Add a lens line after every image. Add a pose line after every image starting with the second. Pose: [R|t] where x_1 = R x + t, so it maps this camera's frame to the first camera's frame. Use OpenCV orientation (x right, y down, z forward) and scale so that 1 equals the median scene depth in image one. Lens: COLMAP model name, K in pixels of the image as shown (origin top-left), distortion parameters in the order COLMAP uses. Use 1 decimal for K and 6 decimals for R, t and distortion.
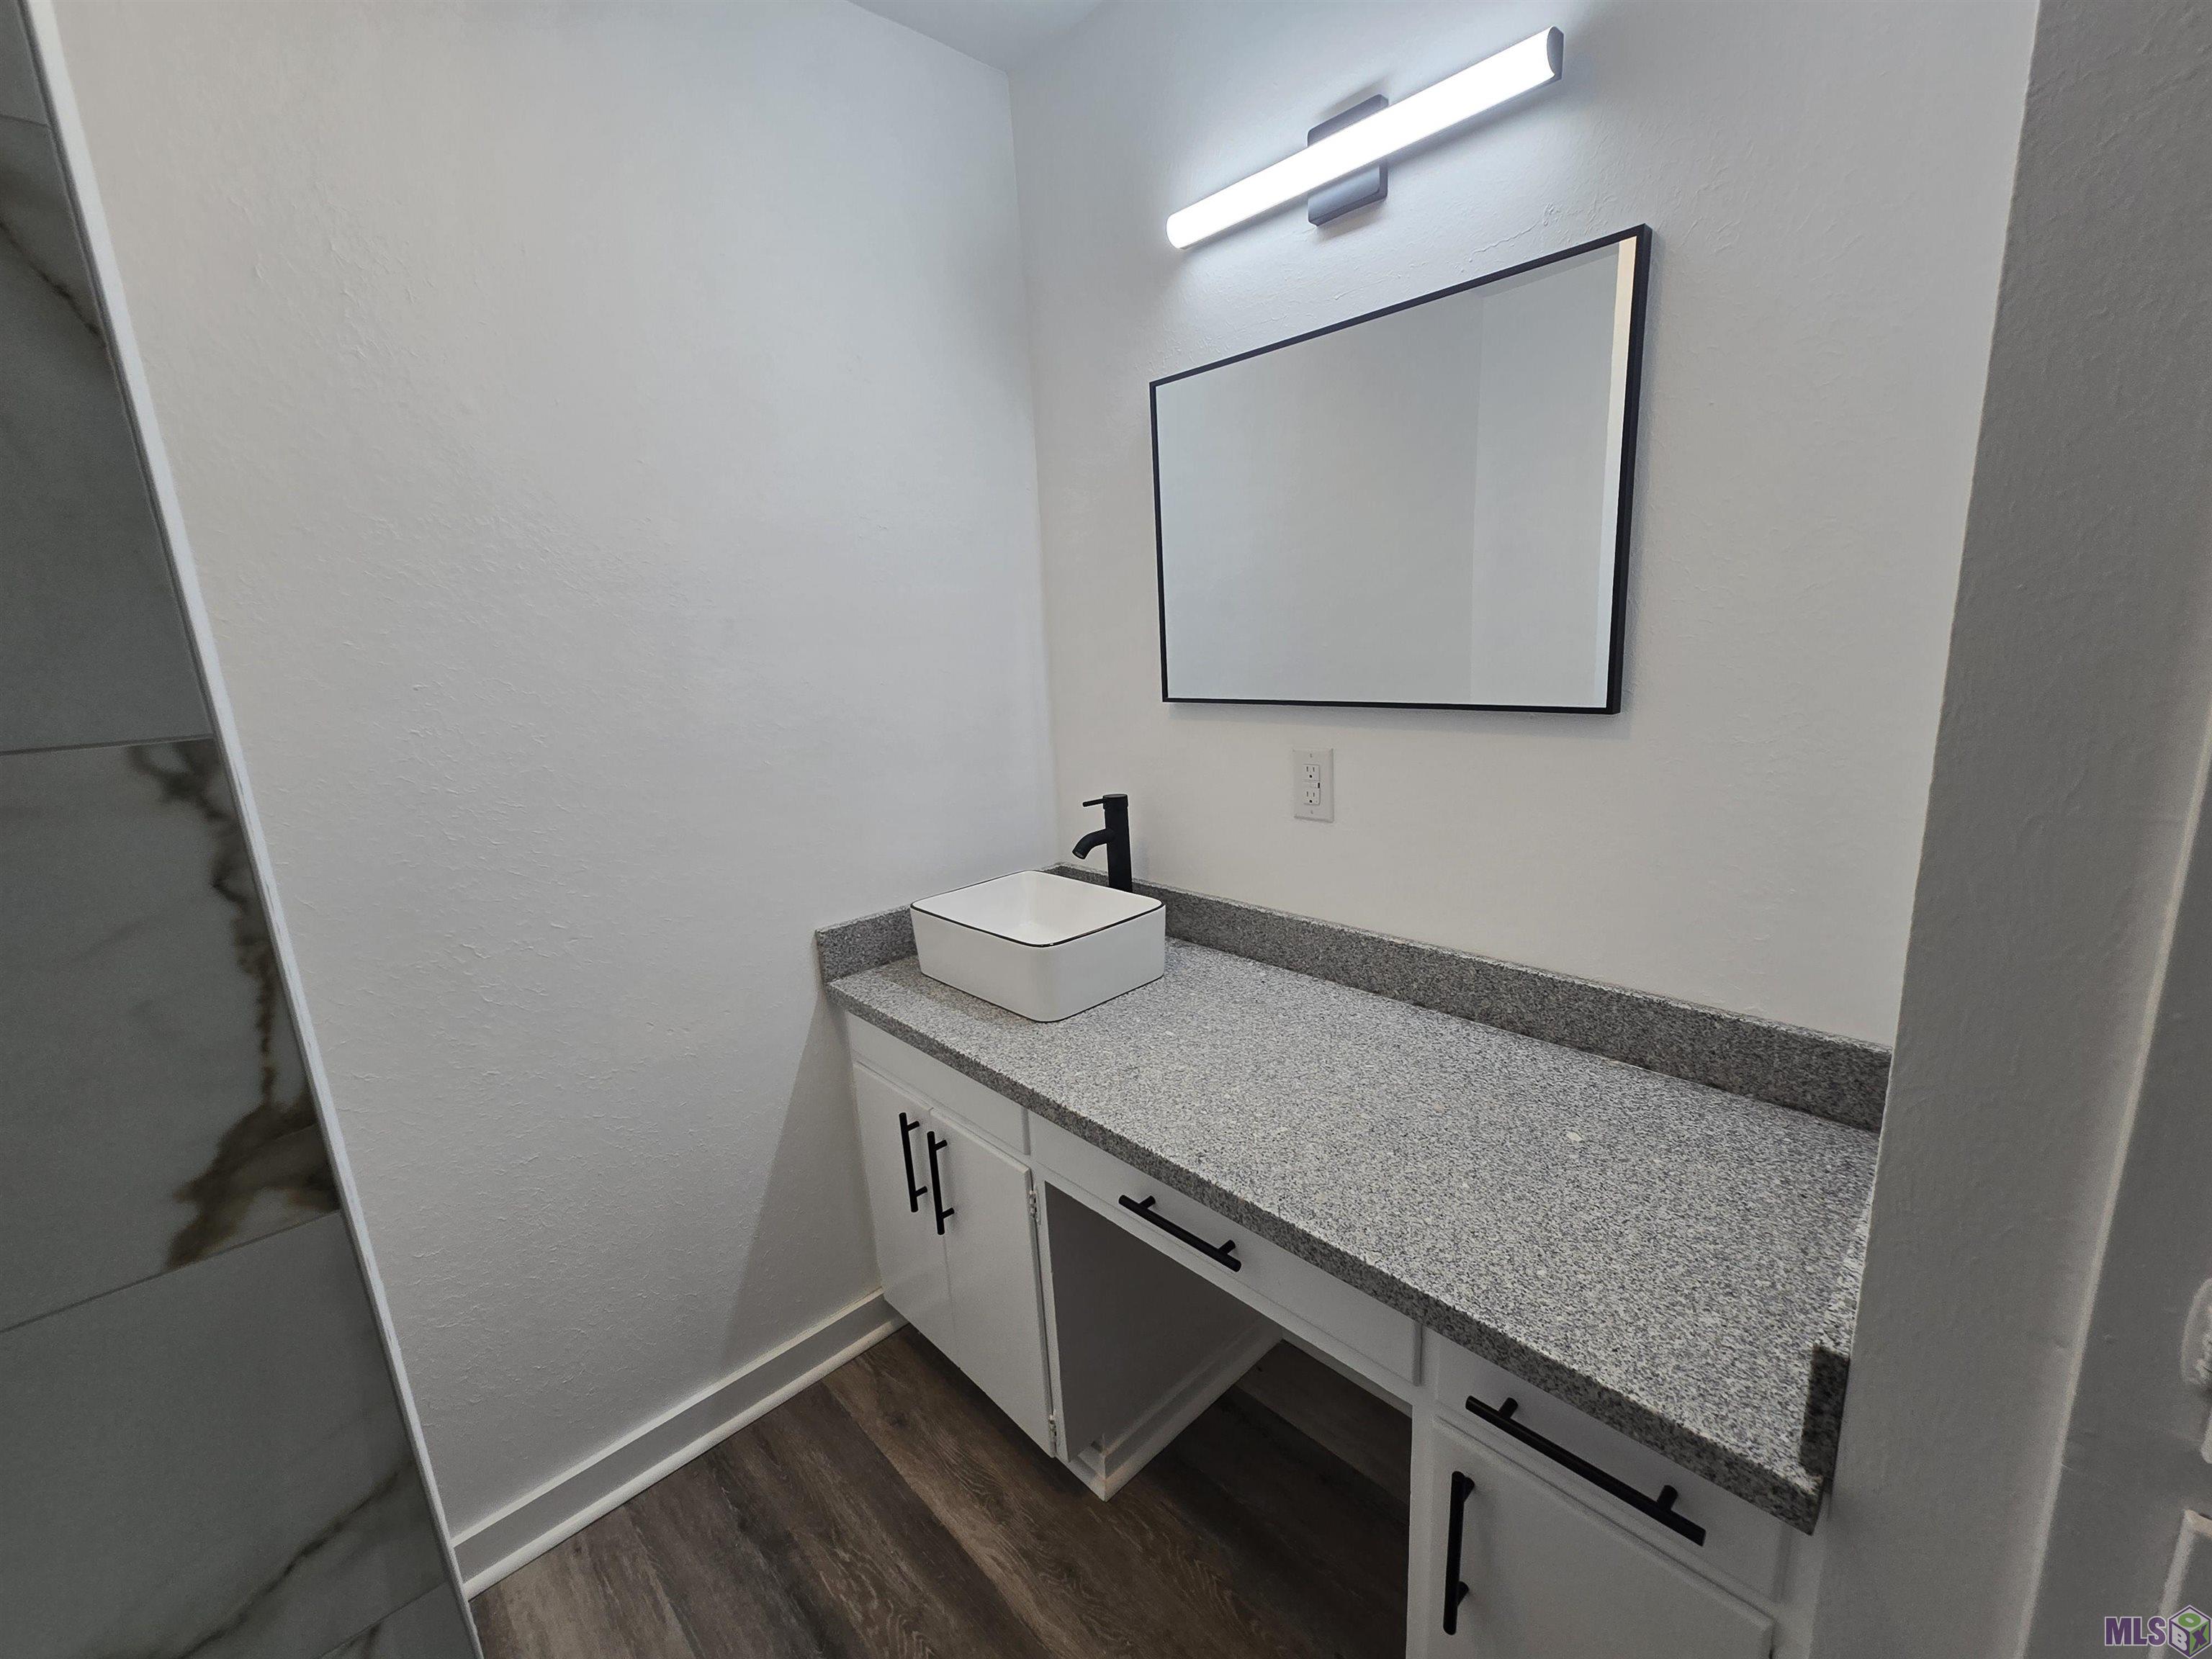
lens RADIAL K [[904.8, 0, 1112.2], [0, 904.8, 834.2], [0, 0, 1]] dist [-0.003809, 0.001099]
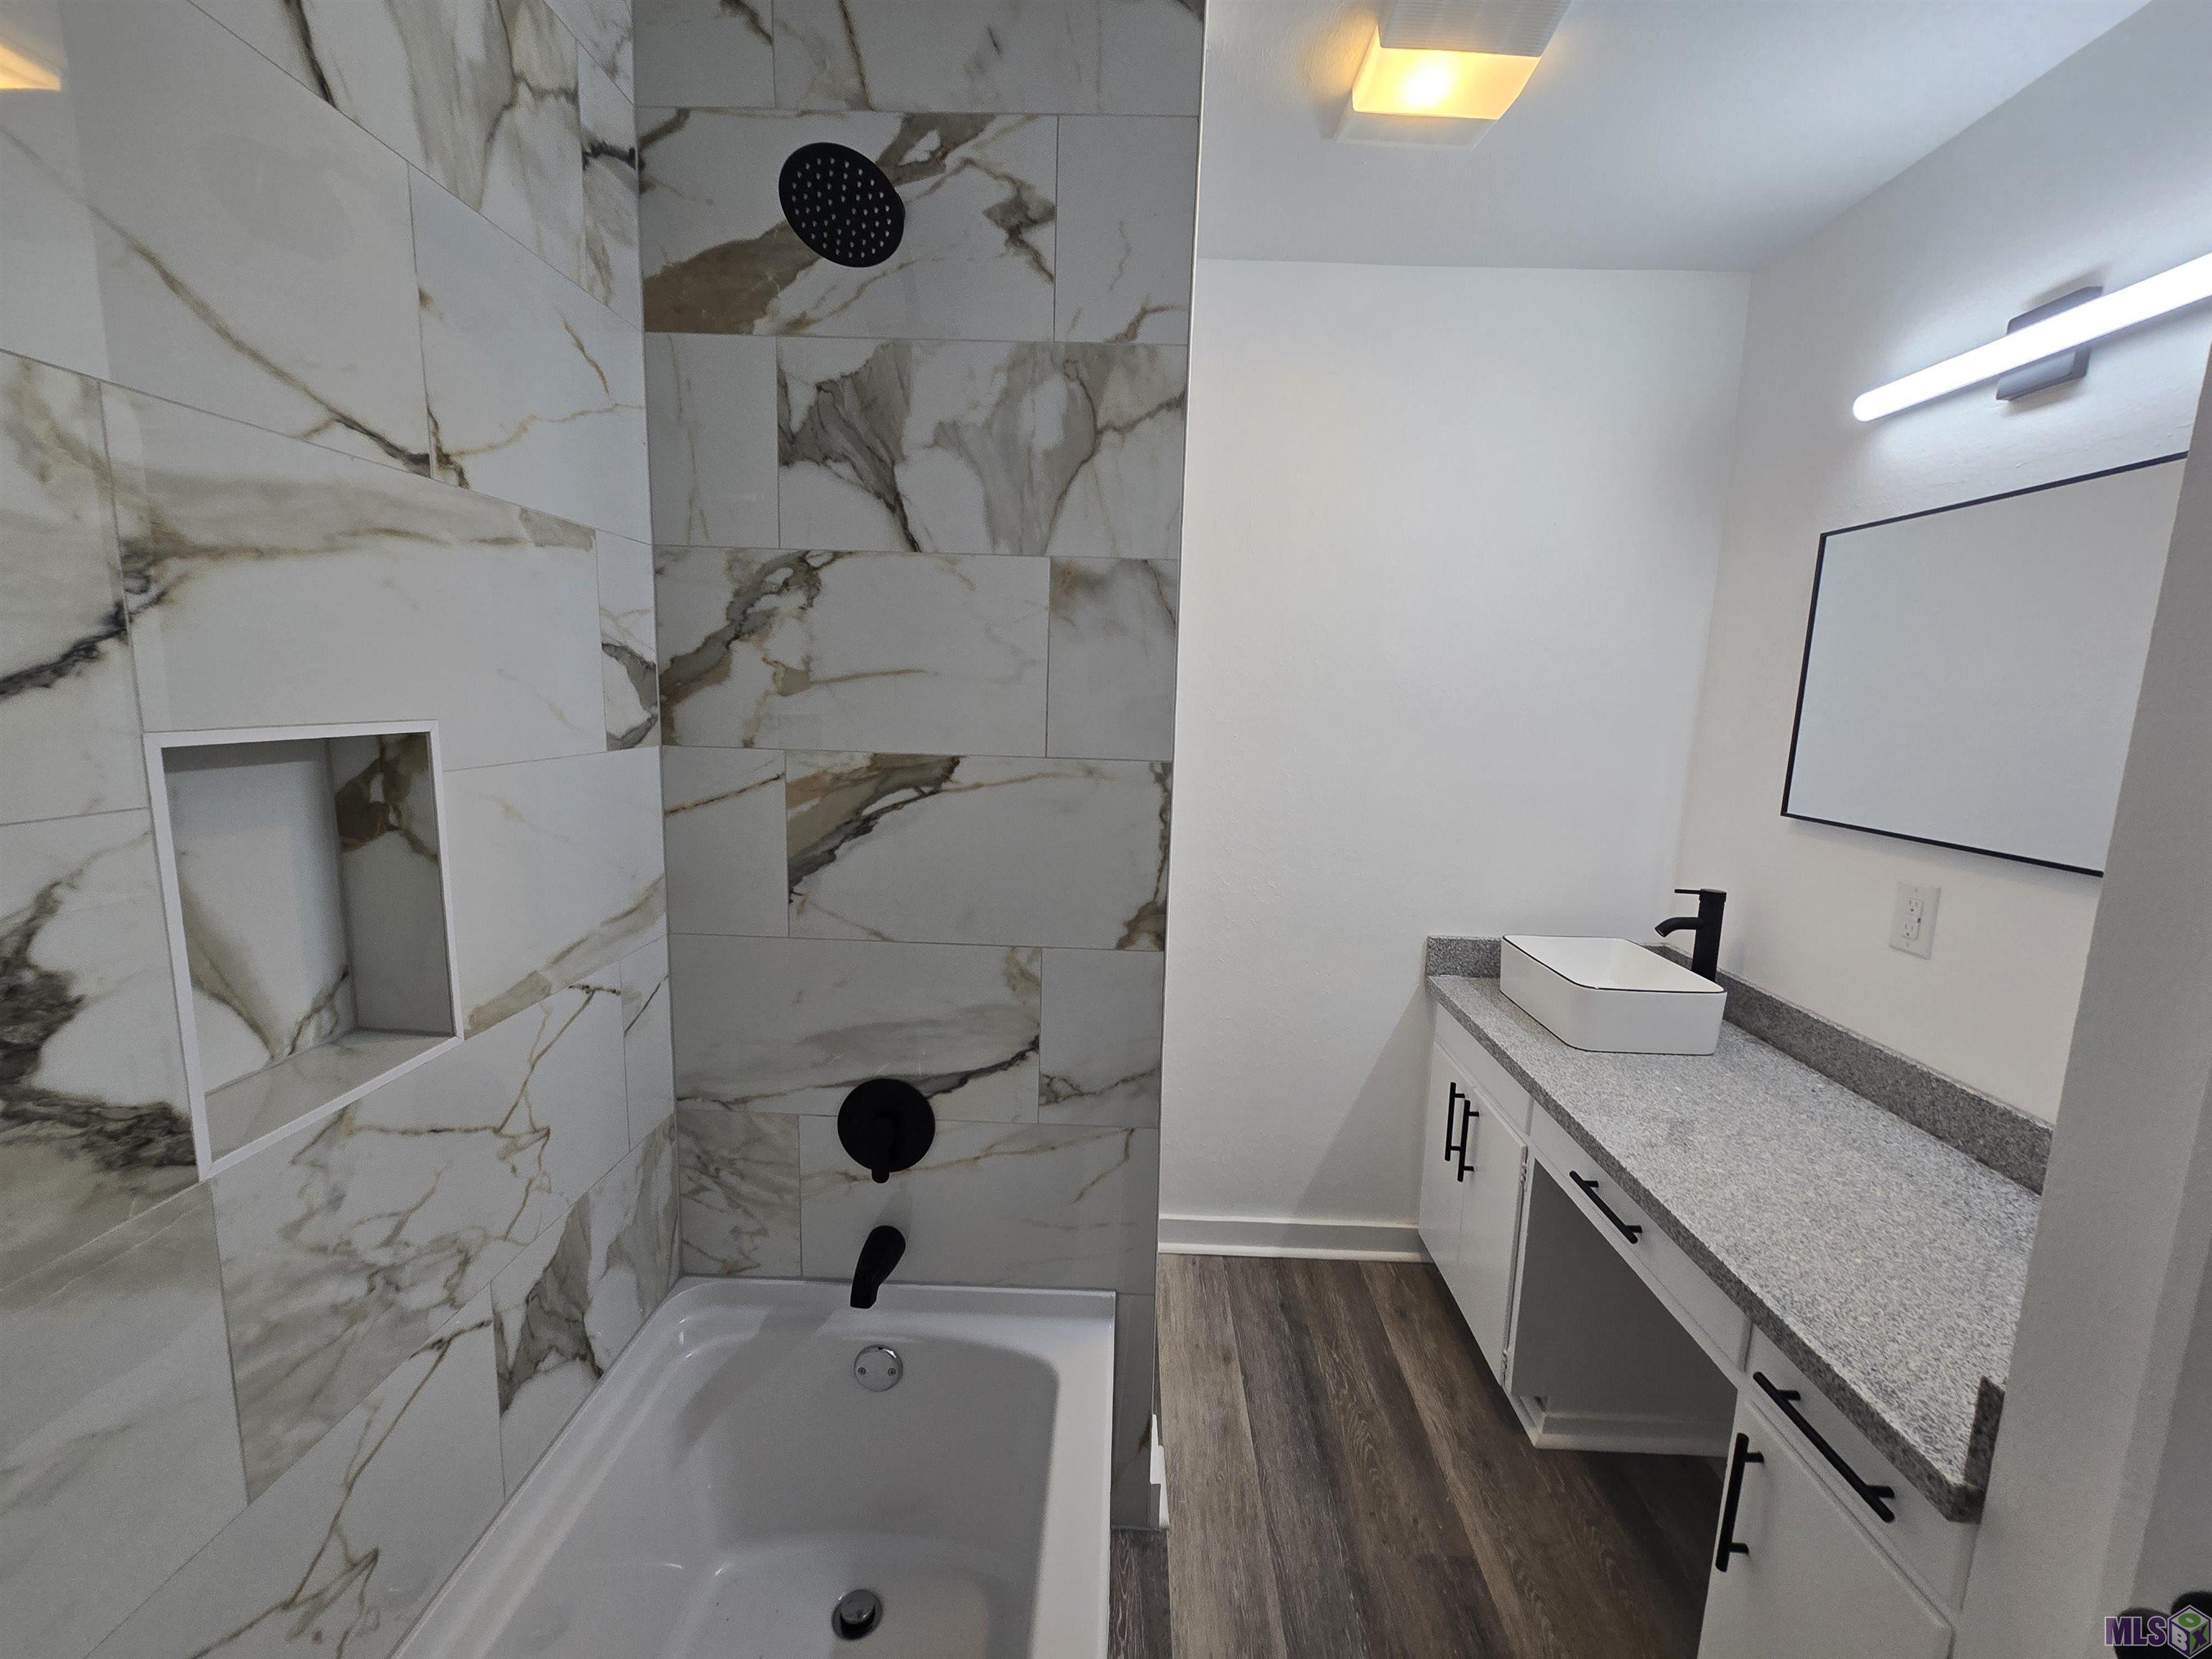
lens RADIAL K [[904.8, 0, 1107.5], [0, 904.8, 829.9], [0, 0, 1]] dist [-0.003809, 0.001099]
pose [[0.700554, 0.181224, -0.690204, 0.276760], [-0.220854, 0.974789, 0.031781, 0.016635], [0.678563, 0.130170, 0.722917, -0.378137]]
